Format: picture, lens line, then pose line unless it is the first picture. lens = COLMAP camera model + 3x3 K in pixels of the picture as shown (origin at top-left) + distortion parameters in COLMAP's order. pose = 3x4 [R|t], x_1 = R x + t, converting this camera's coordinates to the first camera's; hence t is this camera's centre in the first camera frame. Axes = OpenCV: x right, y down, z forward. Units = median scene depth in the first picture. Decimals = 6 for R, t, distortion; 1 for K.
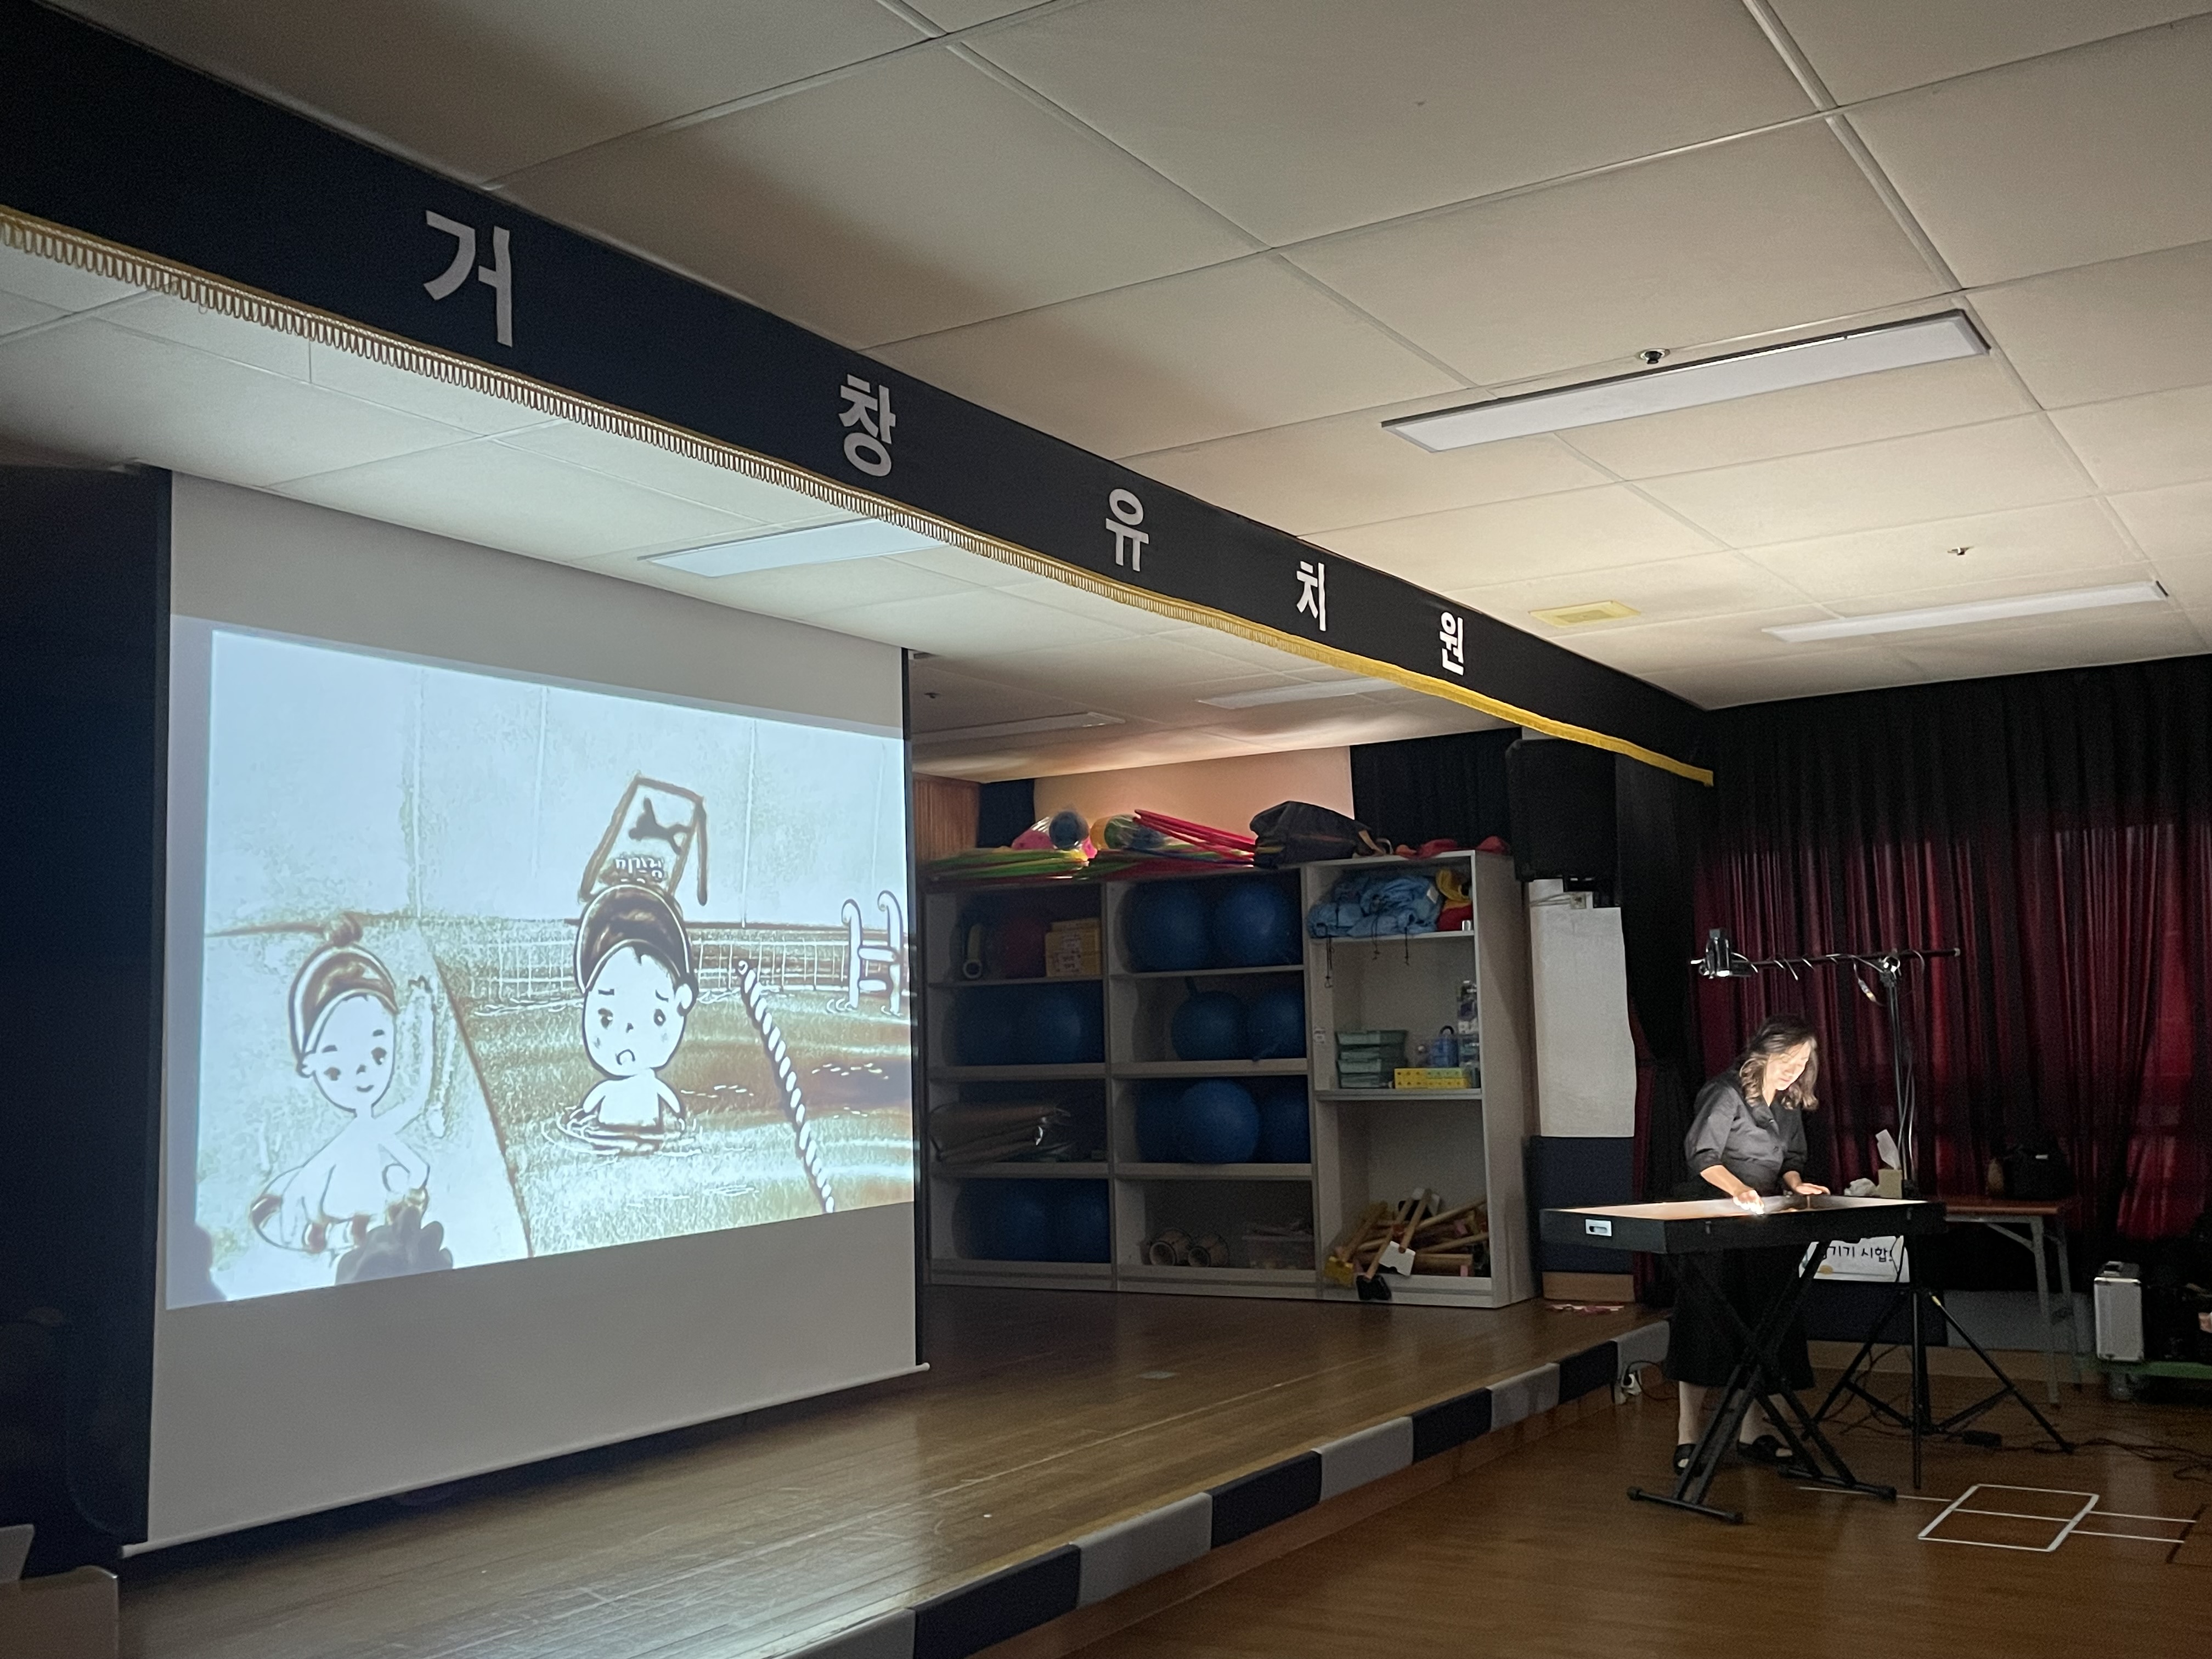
lens RADIAL K [[2133.7, 0, 1106.0], [0, 2133.7, 829.5], [0, 0, 1]] dist [0.155710, -0.254259]
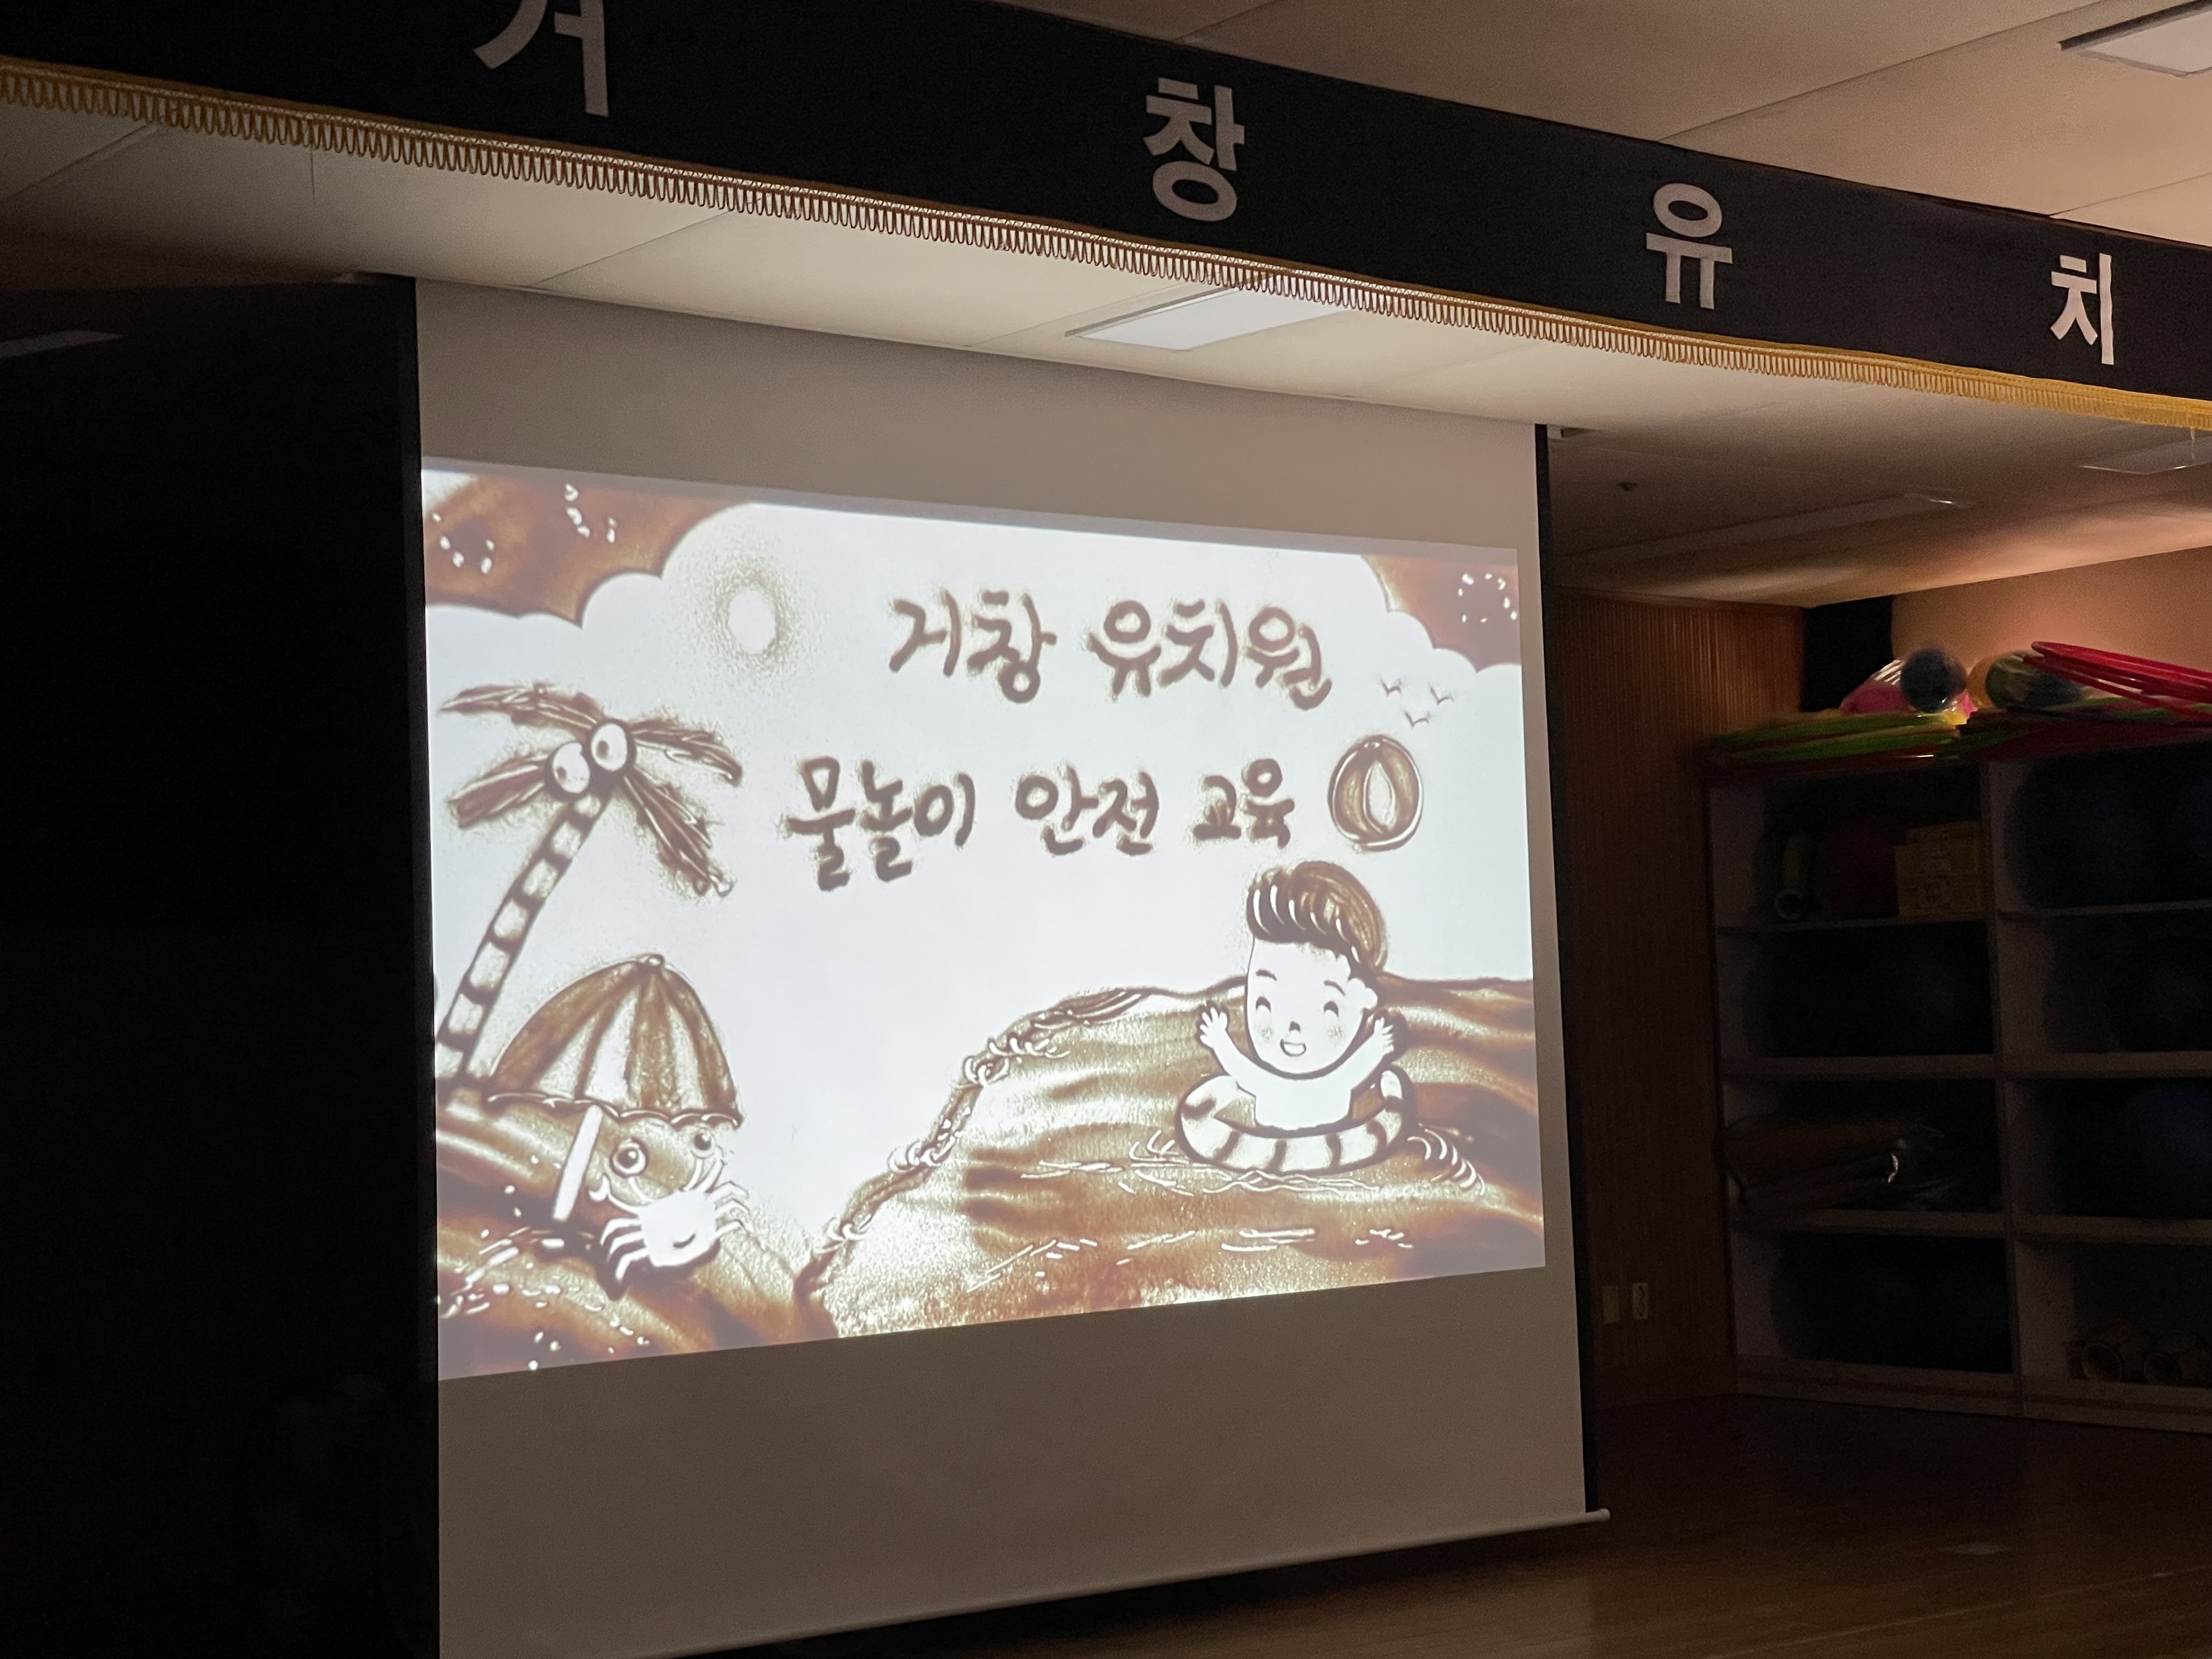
lens RADIAL K [[3403.1, 0, 1106.0], [0, 3403.1, 829.5], [0, 0, 1]] dist [0.275339, -0.902070]
pose [[0.939647, -0.022680, -0.341394, 0.140026], [0.039140, 0.998376, 0.041403, -0.010046], [0.339901, -0.052267, 0.939008, -0.033190]]
